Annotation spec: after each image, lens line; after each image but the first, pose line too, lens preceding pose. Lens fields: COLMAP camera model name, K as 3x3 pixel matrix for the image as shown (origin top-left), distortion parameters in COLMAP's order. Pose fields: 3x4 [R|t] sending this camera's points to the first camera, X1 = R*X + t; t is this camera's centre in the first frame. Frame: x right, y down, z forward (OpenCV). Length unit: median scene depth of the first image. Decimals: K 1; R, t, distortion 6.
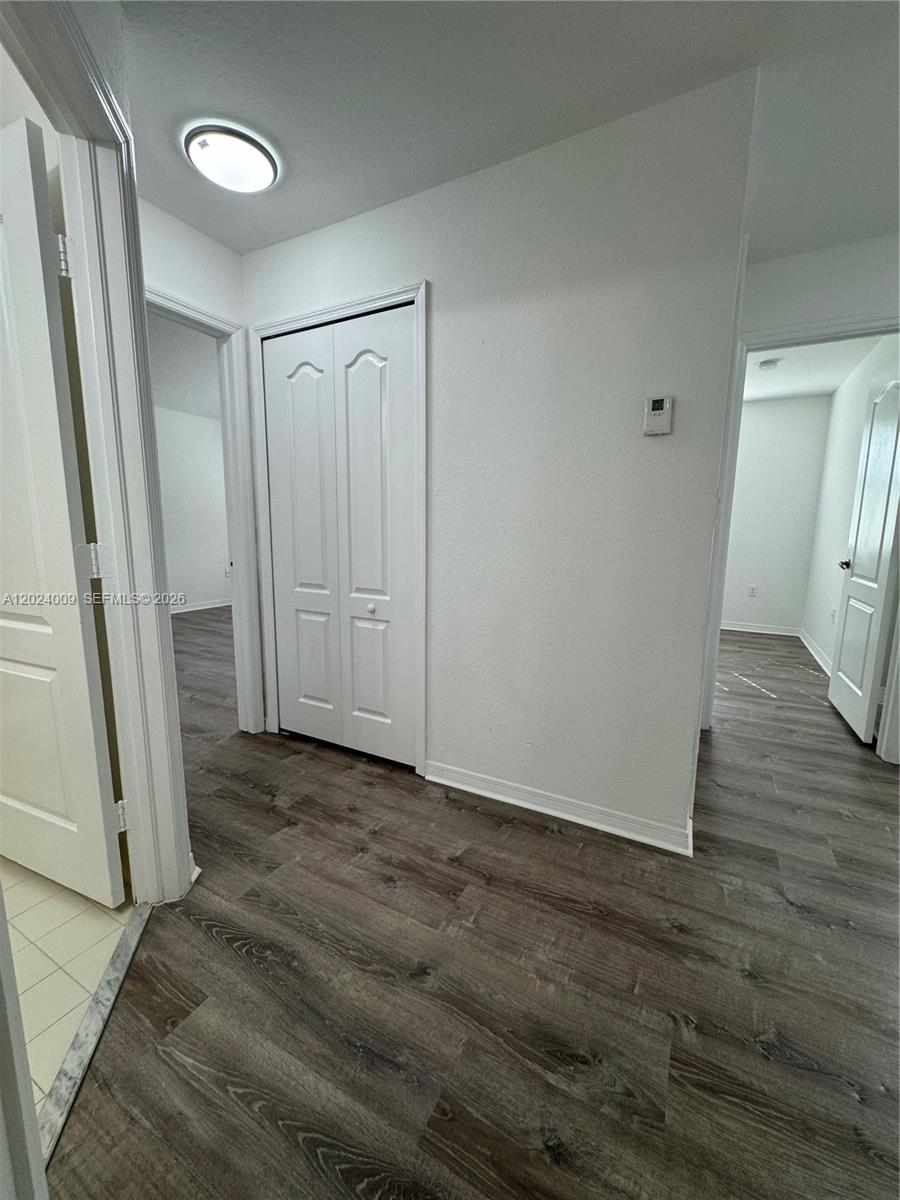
lens RADIAL K [[482.1, 0, 454.4], [0, 482.1, 604.7], [0, 0, 1]] dist [-0.001637, 0.000770]
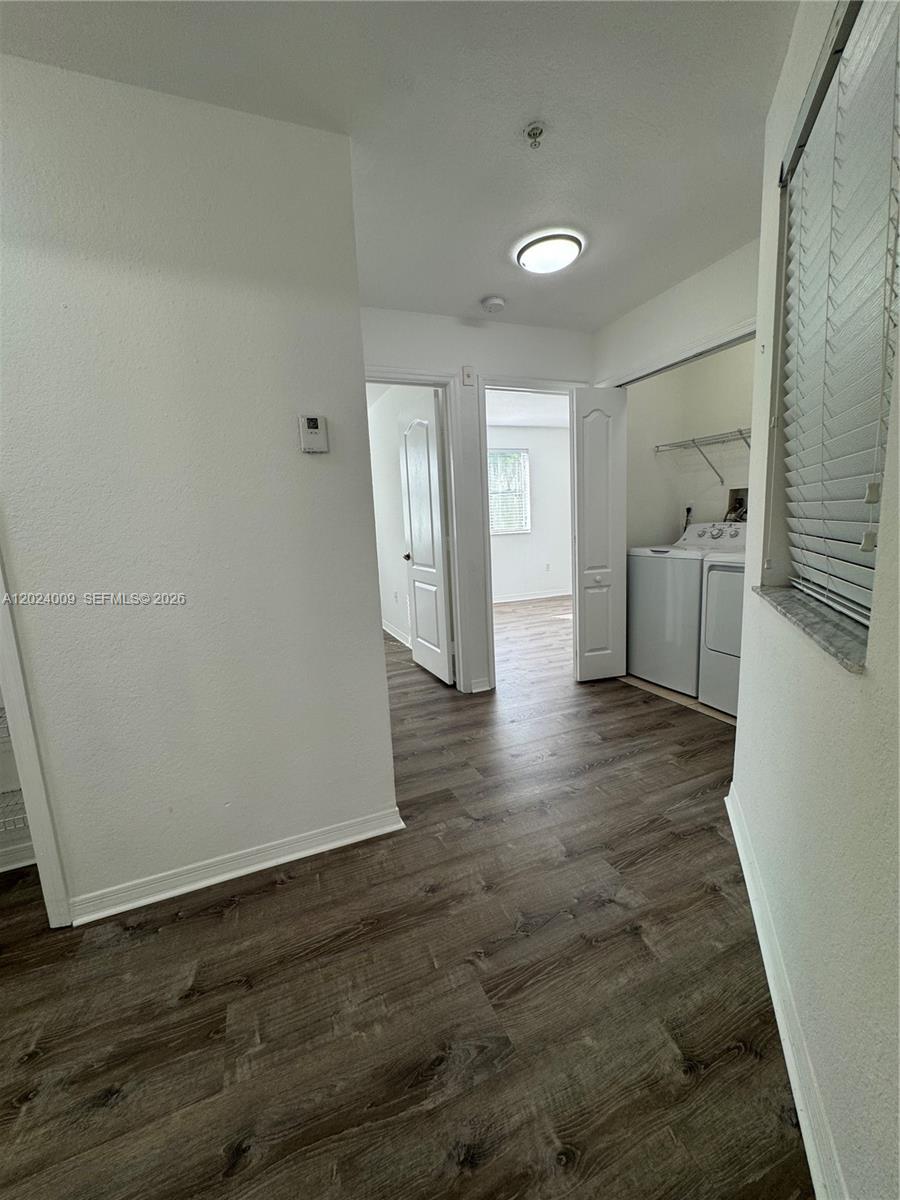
lens RADIAL K [[482.1, 0, 451.4], [0, 482.1, 599.8], [0, 0, 1]] dist [-0.001637, 0.000770]
pose [[0.630176, -0.164583, 0.758808, -0.220222], [0.179617, 0.981669, 0.063752, -0.055842], [-0.755391, 0.096120, 0.648186, 0.141446]]
